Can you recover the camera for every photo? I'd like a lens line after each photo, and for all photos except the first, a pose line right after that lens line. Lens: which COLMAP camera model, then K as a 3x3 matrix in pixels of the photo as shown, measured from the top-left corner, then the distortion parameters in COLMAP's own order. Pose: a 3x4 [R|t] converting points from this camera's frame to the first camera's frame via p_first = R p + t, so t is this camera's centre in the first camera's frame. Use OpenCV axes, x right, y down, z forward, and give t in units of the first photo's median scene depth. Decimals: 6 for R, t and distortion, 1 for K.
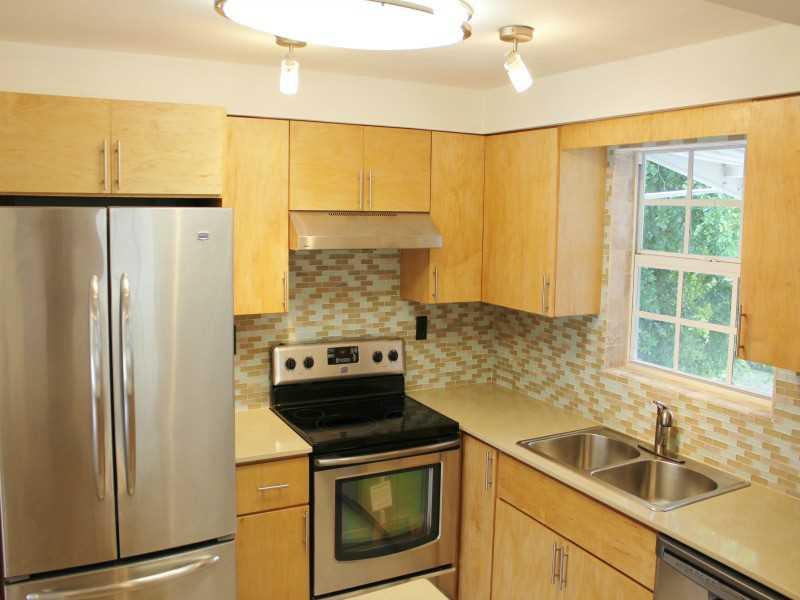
lens RADIAL K [[665.7, 0, 417.7], [0, 665.7, 299.5], [0, 0, 1]] dist [-0.000028, -0.004483]
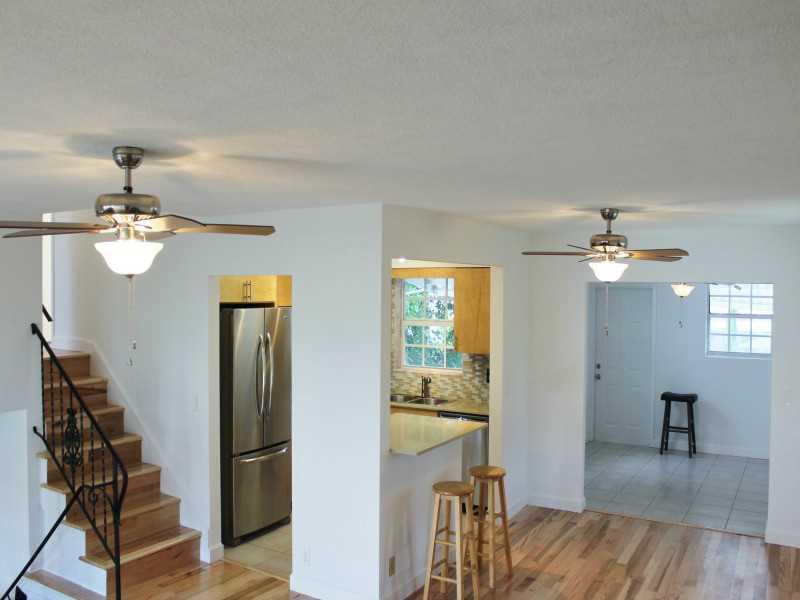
lens RADIAL K [[665.7, 0, 417.7], [0, 665.7, 299.5], [0, 0, 1]] dist [-0.000028, -0.004483]
pose [[0.865131, -0.012147, 0.501398, -0.481619], [0.064265, 0.994151, -0.086800, 0.040352], [-0.497411, 0.107316, 0.860852, -0.635357]]
